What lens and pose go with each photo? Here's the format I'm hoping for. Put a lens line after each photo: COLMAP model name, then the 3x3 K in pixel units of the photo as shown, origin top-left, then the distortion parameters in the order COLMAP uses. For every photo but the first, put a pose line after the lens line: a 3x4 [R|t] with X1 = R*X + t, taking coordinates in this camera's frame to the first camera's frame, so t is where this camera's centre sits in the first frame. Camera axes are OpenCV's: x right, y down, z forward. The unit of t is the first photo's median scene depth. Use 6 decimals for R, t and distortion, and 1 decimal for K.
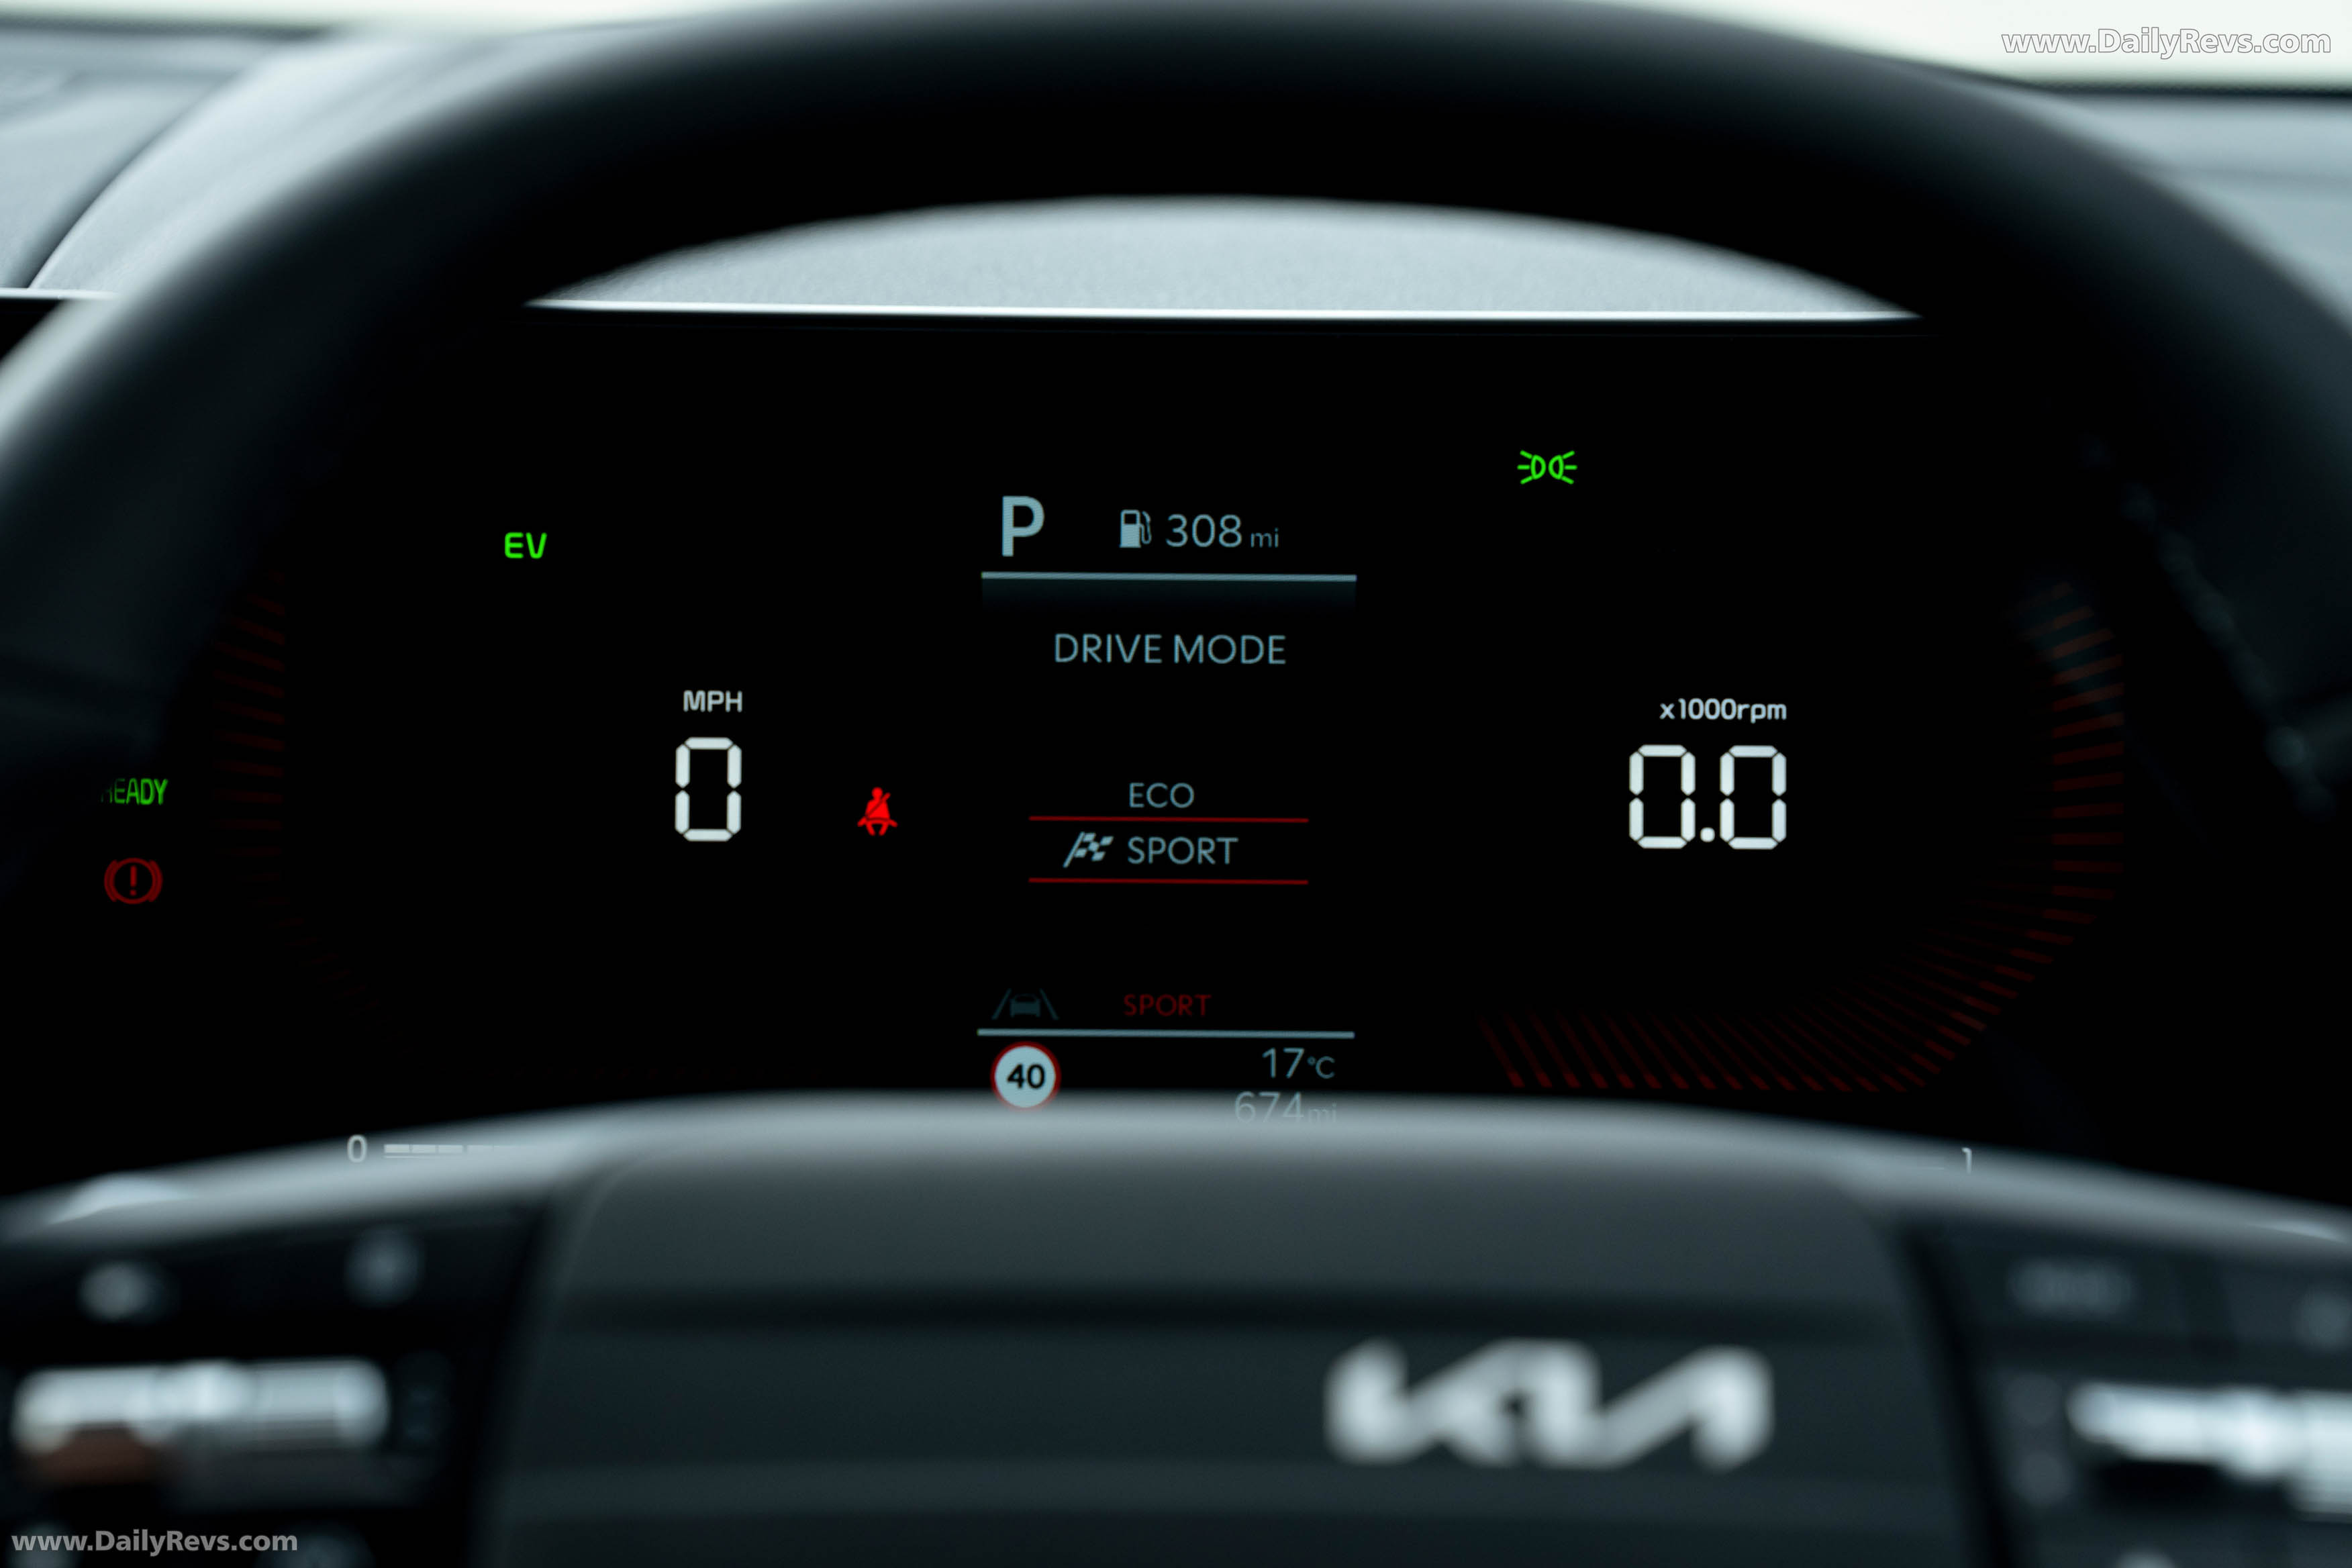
lens RADIAL K [[9618.2, 0, 1165.8], [0, 9618.2, 790.6], [0, 0, 1]] dist [1.759662, 1.995988]
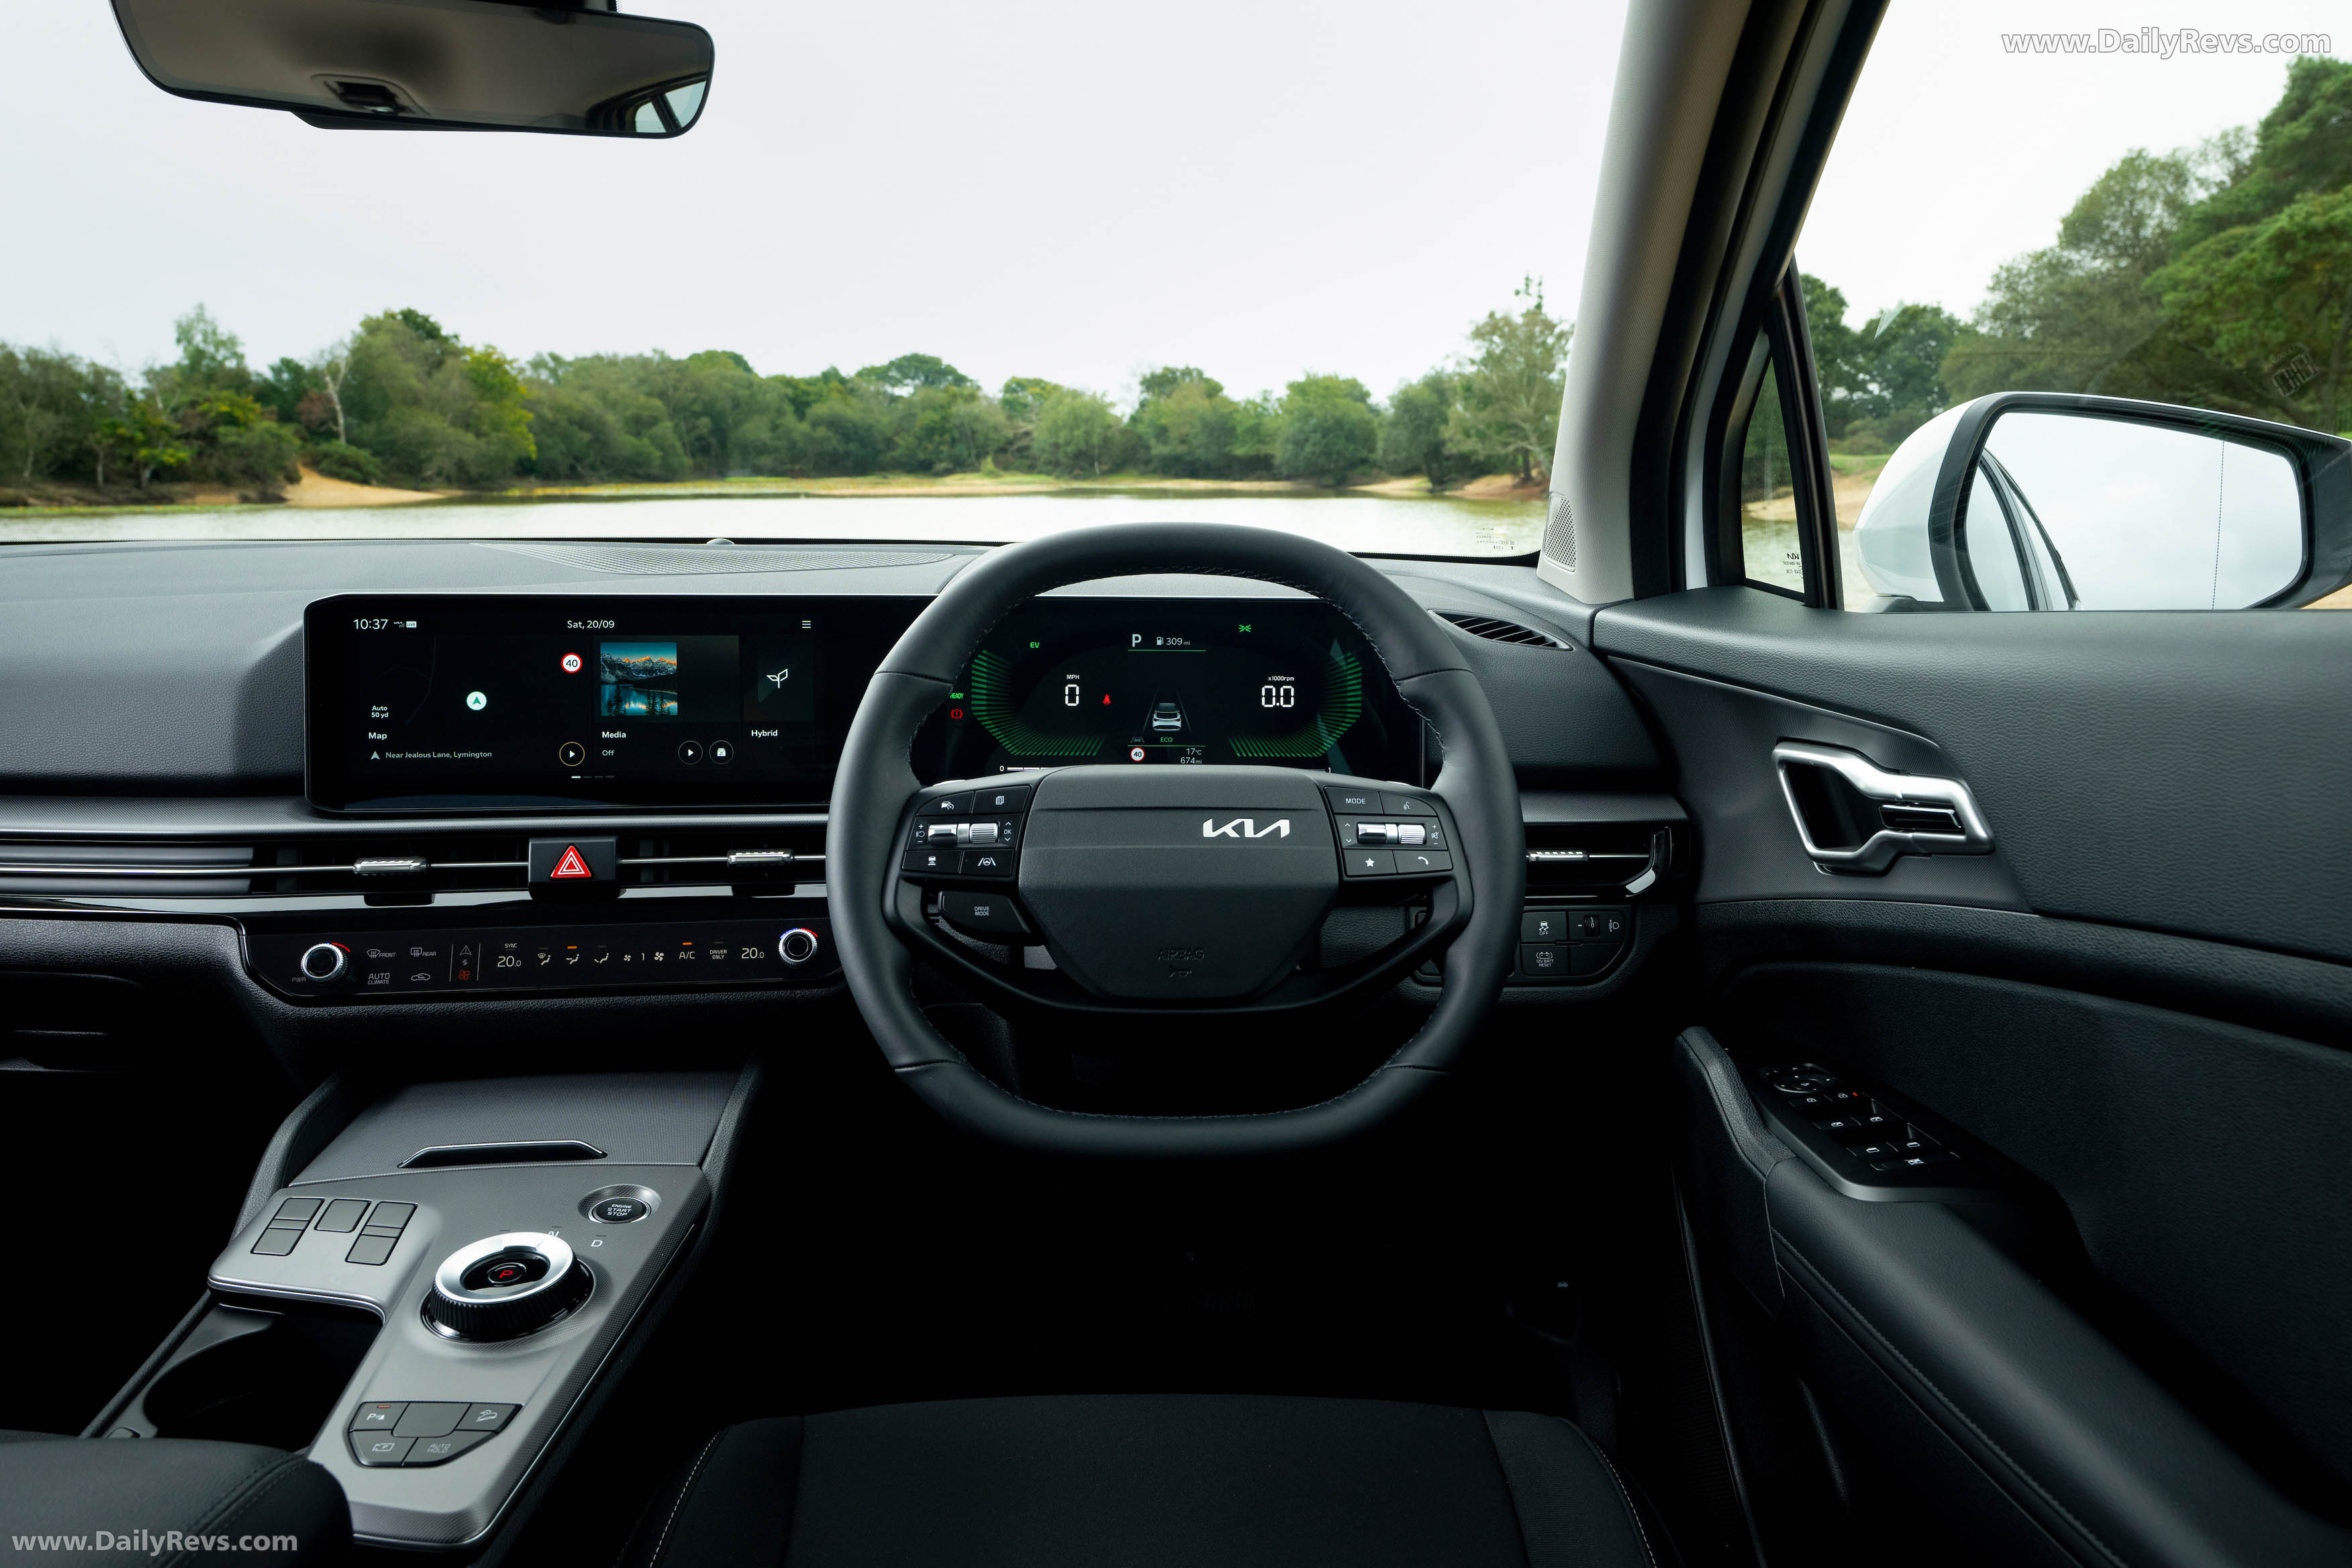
lens RADIAL K [[1698.7, 0, 1189.6], [0, 1698.7, 786.9], [0, 0, 1]] dist [-0.001277, 0.002794]
pose [[0.999939, -0.002257, 0.010768, 0.002337], [0.001593, 0.998121, 0.061260, -0.006470], [-0.010886, -0.061239, 0.998064, 0.147920]]
